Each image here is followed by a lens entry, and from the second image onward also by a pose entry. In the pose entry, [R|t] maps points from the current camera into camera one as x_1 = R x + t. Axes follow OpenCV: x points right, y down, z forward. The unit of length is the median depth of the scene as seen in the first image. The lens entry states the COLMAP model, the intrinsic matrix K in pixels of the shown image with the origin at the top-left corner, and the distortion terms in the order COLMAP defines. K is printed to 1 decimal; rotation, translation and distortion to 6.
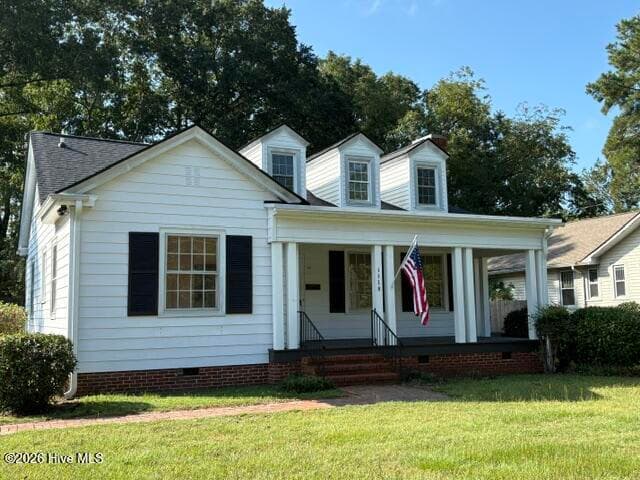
lens RADIAL K [[518.2, 0, 320.0], [0, 518.2, 240.0], [0, 0, 1]] dist [0.049704, 0.001348]
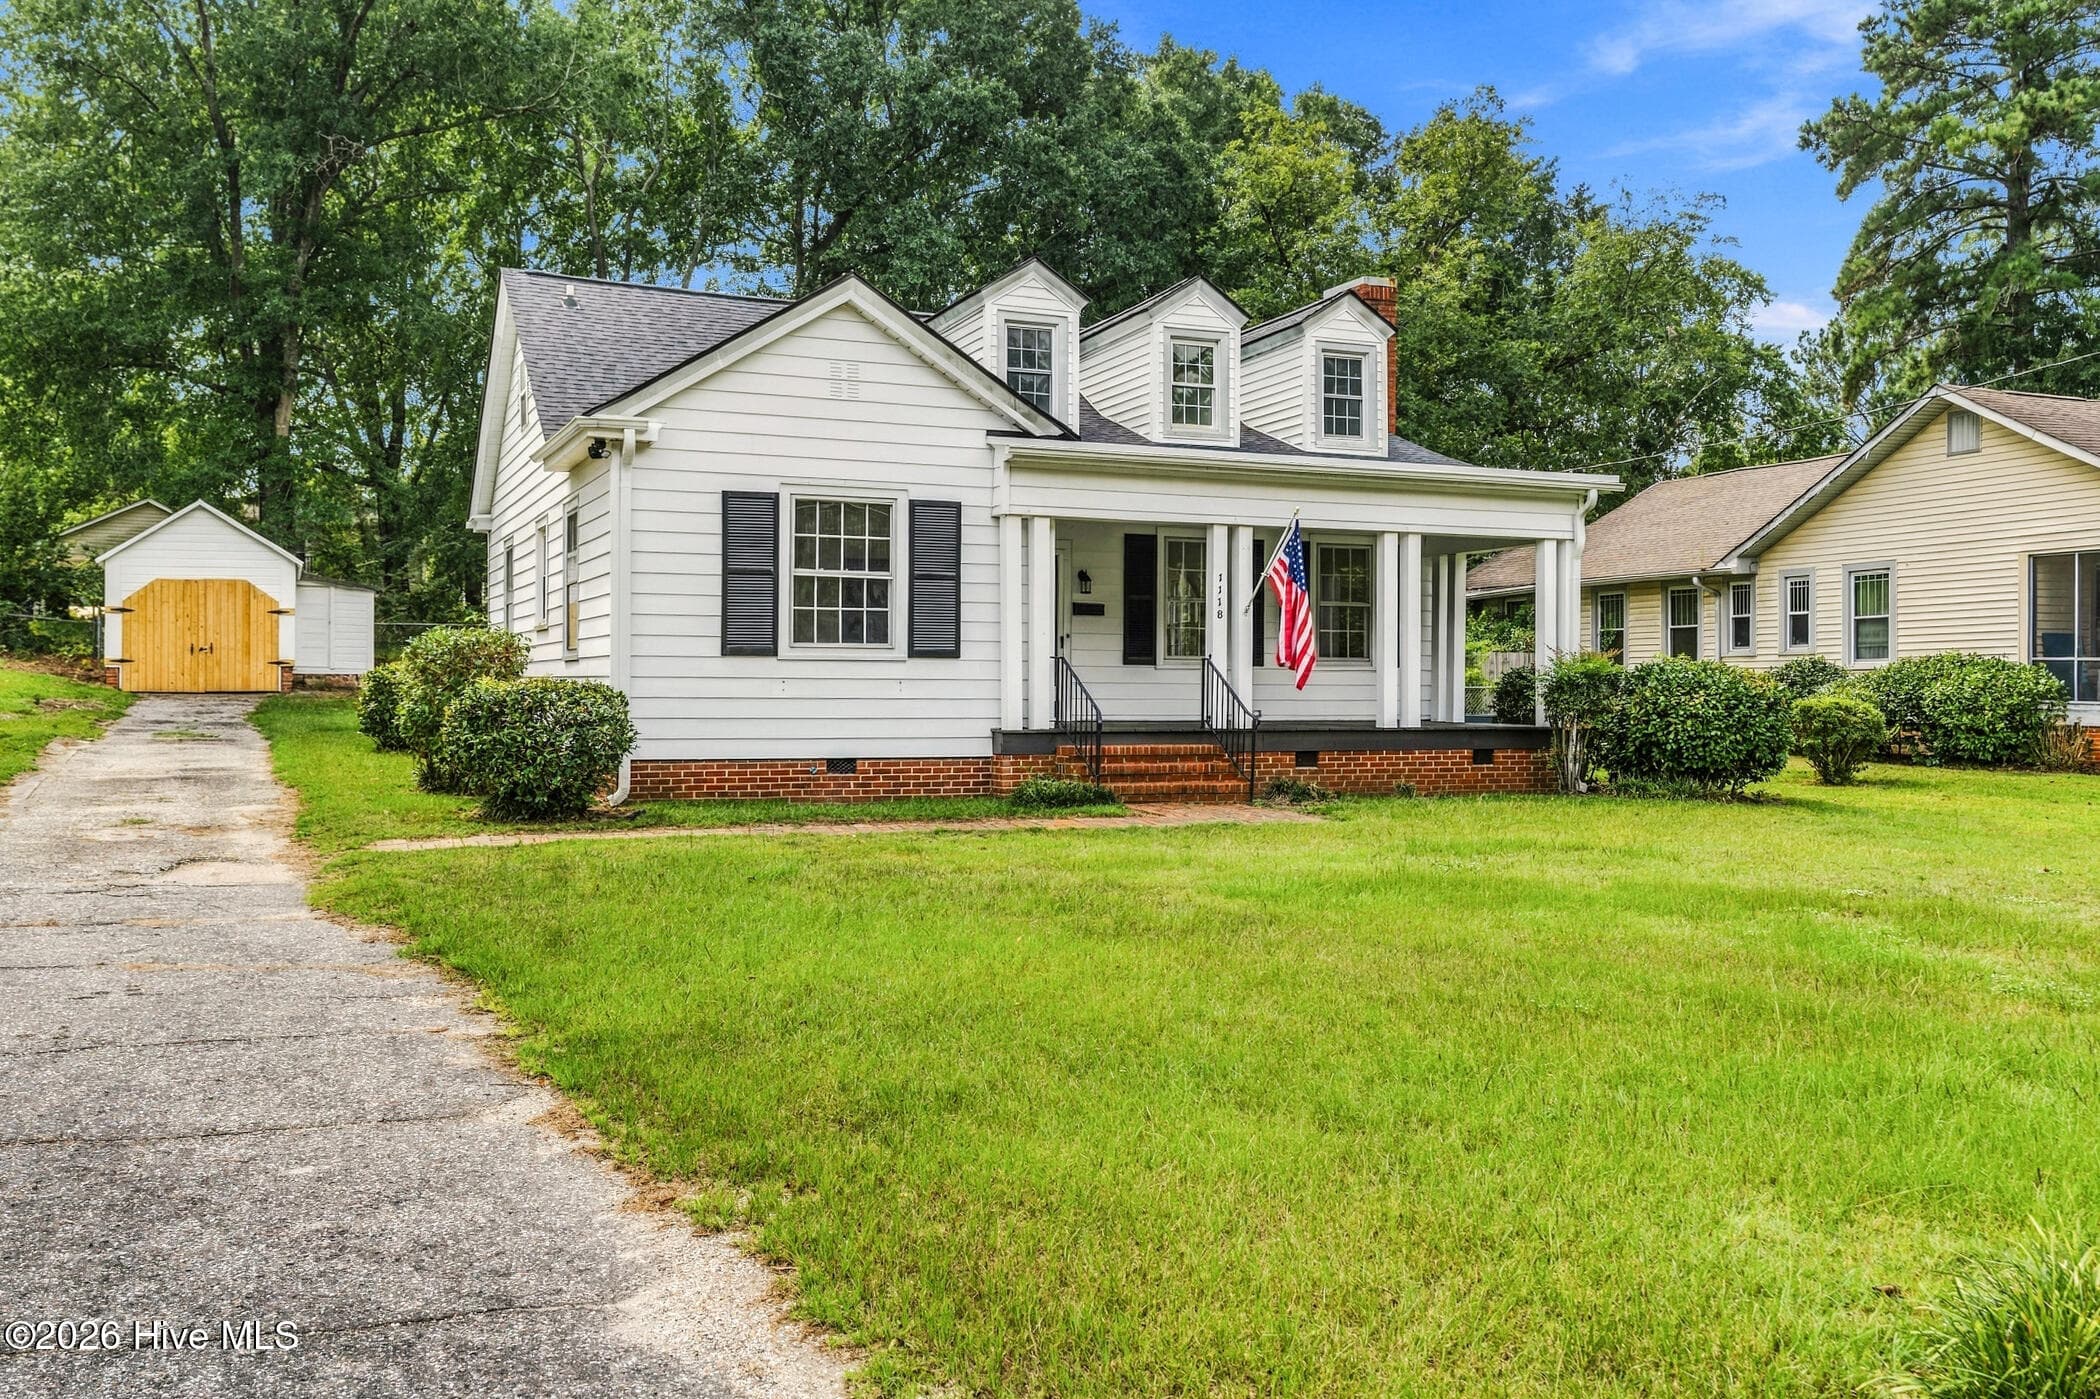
lens RADIAL K [[1807.9, 0, 1053.0], [0, 1807.9, 705.0], [0, 0, 1]] dist [0.016099, 0.001882]
pose [[0.995364, 0.025960, -0.092612, 0.115251], [-0.014192, 0.991988, 0.125533, -0.031982], [0.095128, -0.123637, 0.987757, -0.687109]]
